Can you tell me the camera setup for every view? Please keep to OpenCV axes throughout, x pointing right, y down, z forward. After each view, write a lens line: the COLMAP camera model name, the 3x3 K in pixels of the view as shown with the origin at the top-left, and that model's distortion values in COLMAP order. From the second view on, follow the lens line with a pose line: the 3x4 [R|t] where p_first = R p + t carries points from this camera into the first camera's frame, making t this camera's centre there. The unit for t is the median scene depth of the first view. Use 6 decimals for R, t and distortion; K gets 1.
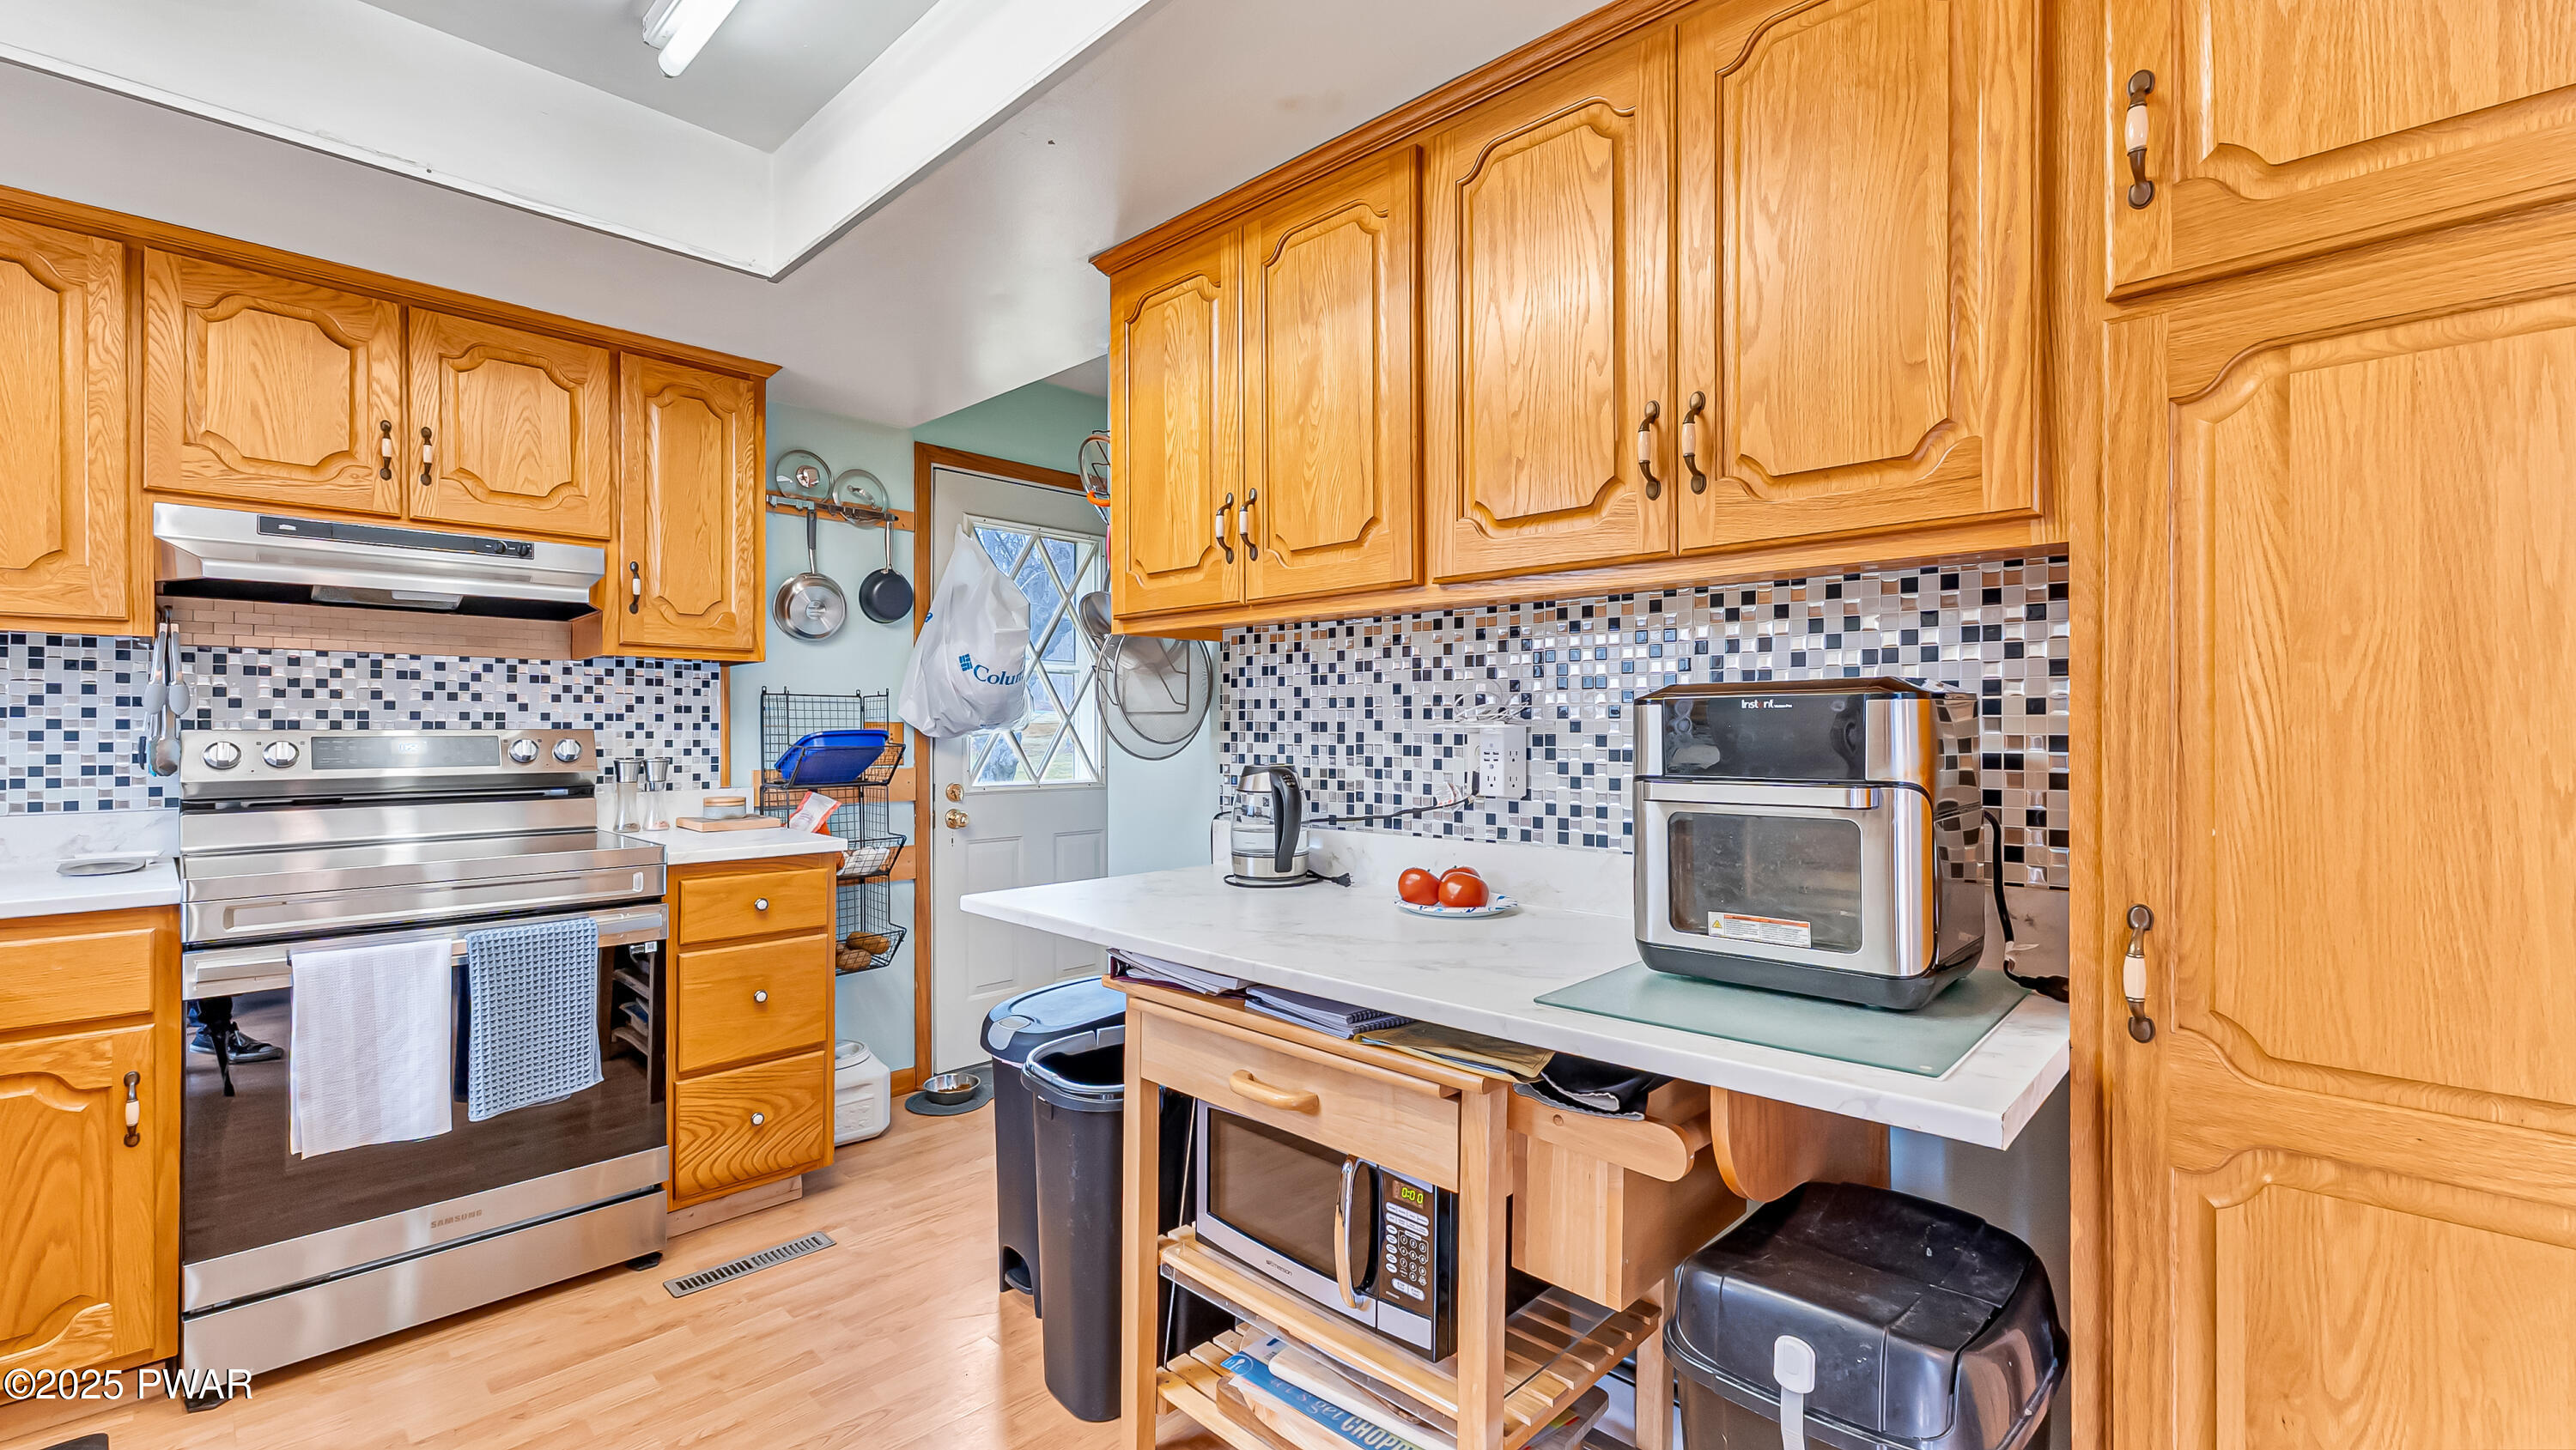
lens RADIAL K [[1087.3, 0, 1253.7], [0, 1087.3, 734.4], [0, 0, 1]] dist [0.003129, 0.000673]
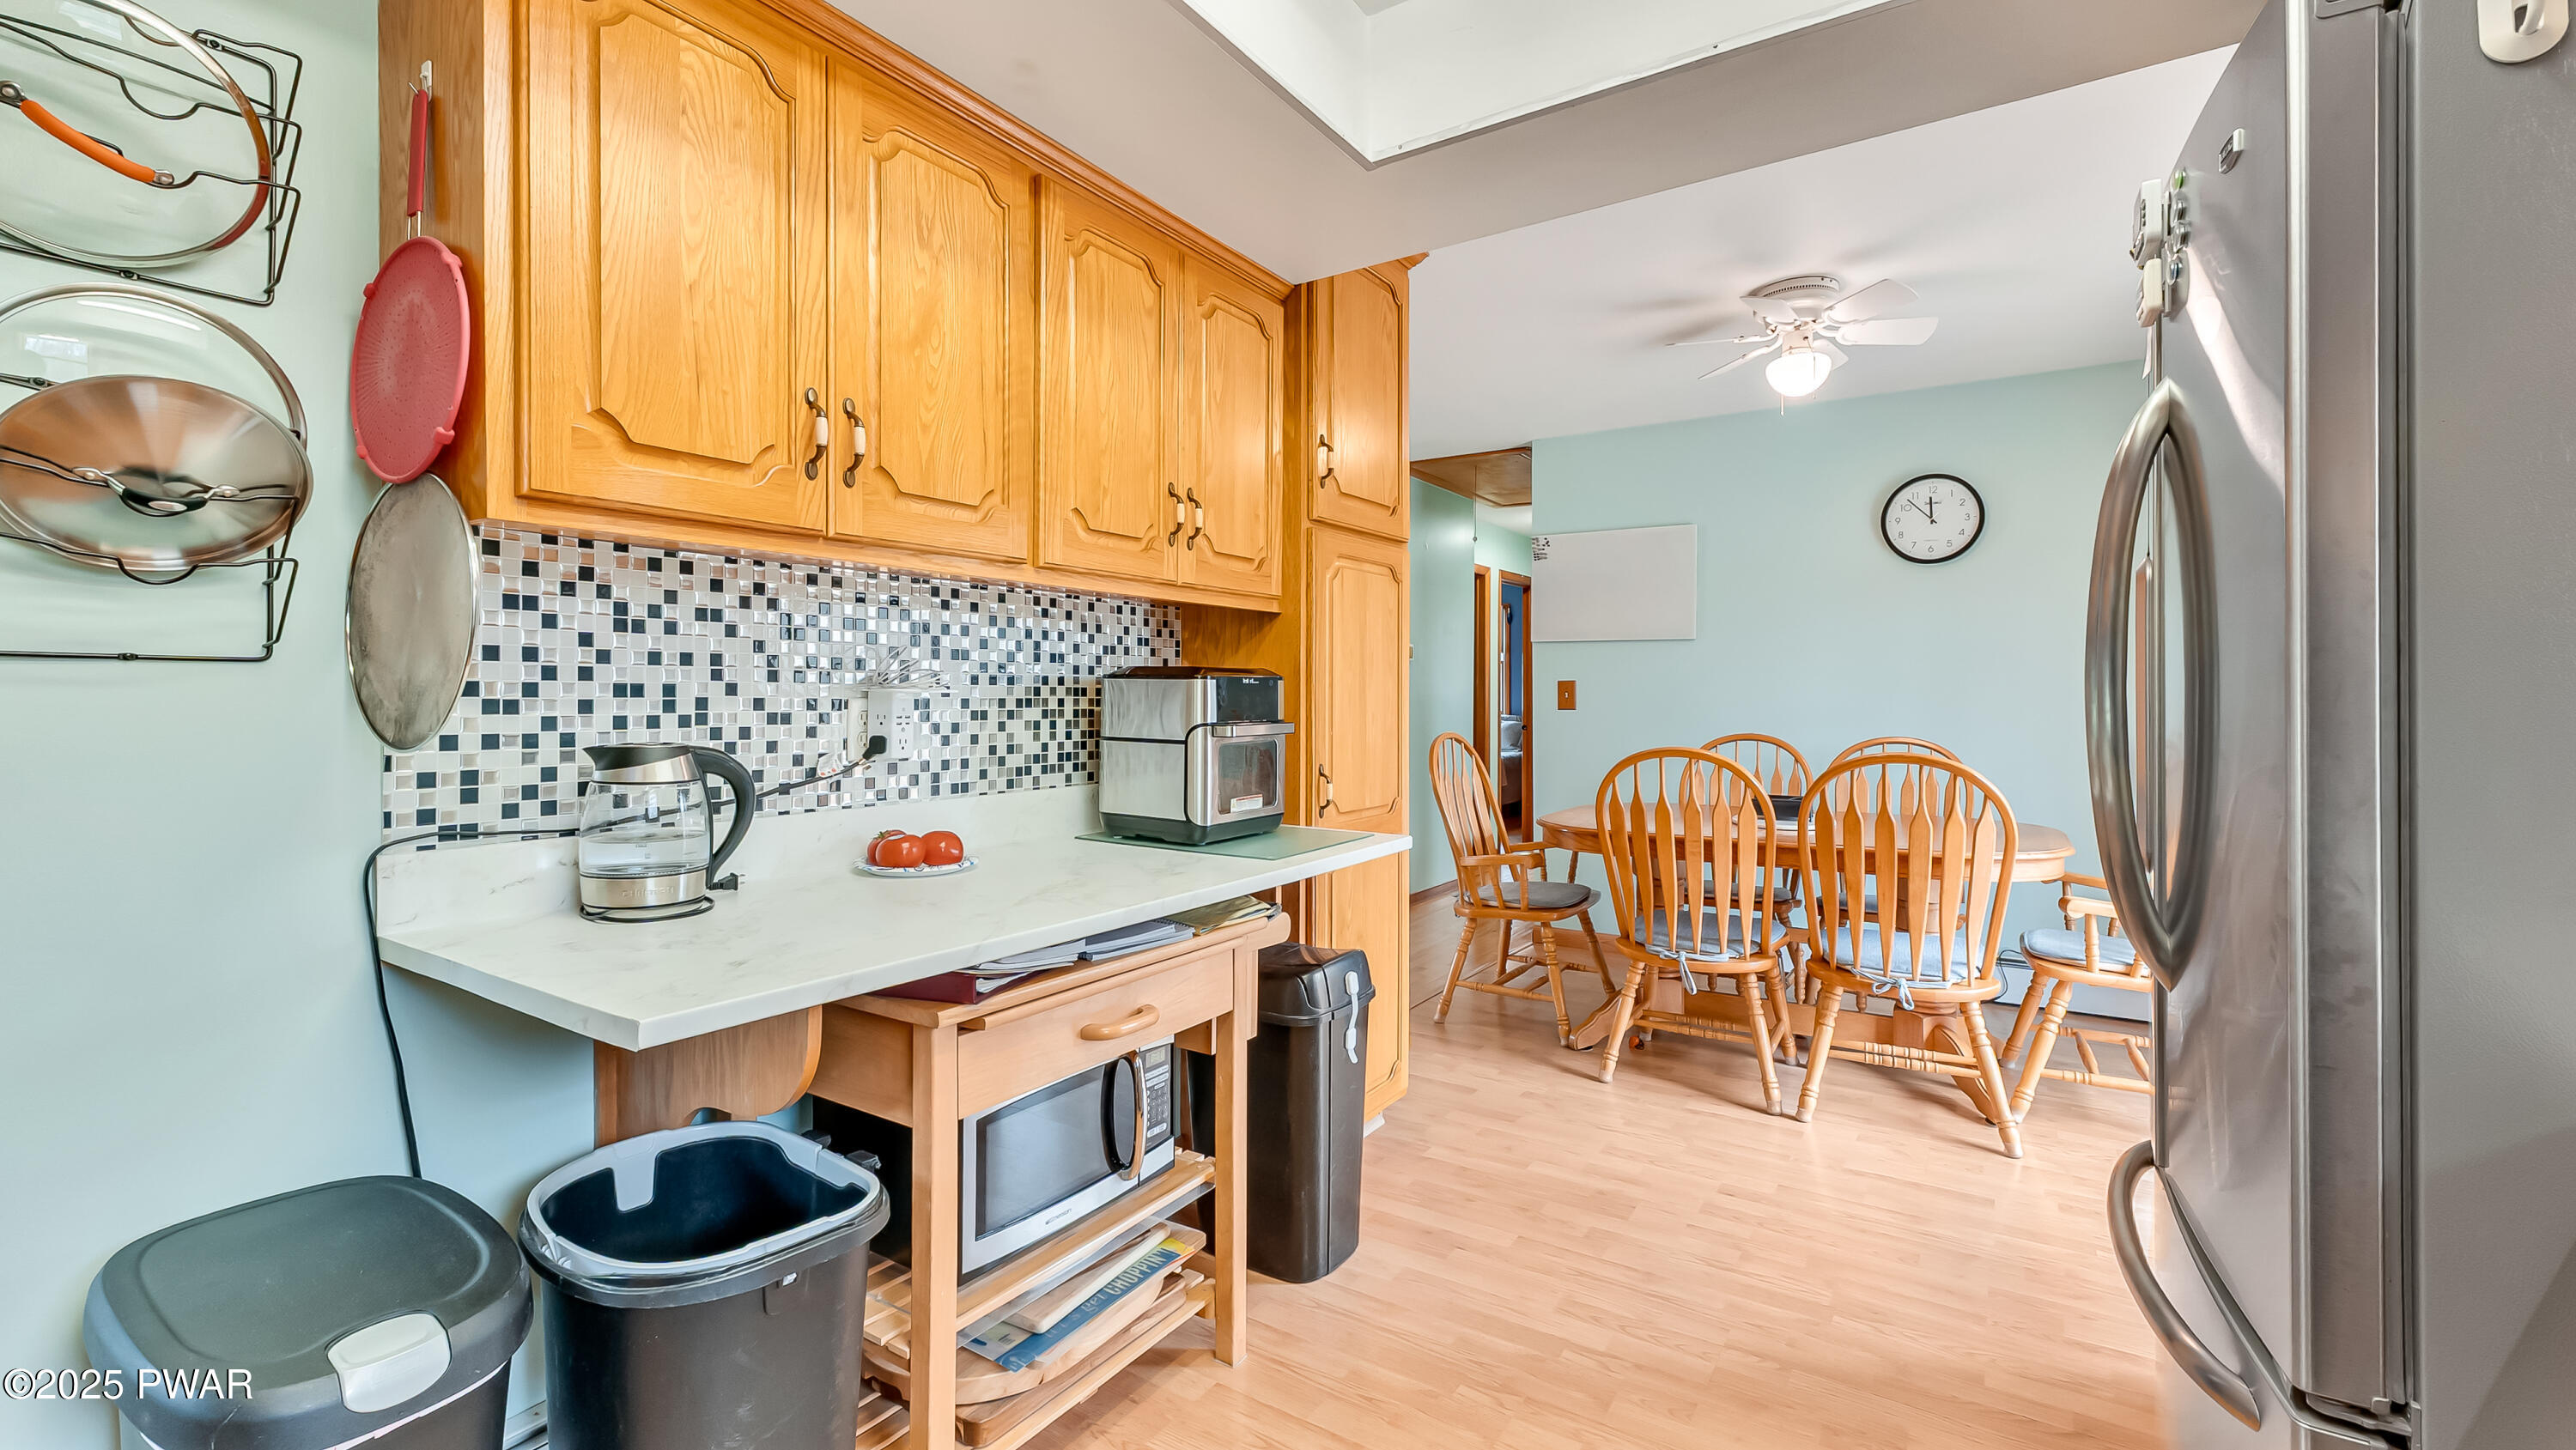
lens RADIAL K [[1087.3, 0, 1270.4], [0, 1087.3, 710.1], [0, 0, 1]] dist [0.003129, 0.000673]
pose [[-0.202054, -0.020007, 0.979170, -0.957676], [-0.001182, 0.999796, 0.020184, -0.011746], [-0.979374, 0.002921, -0.202037, 0.948862]]
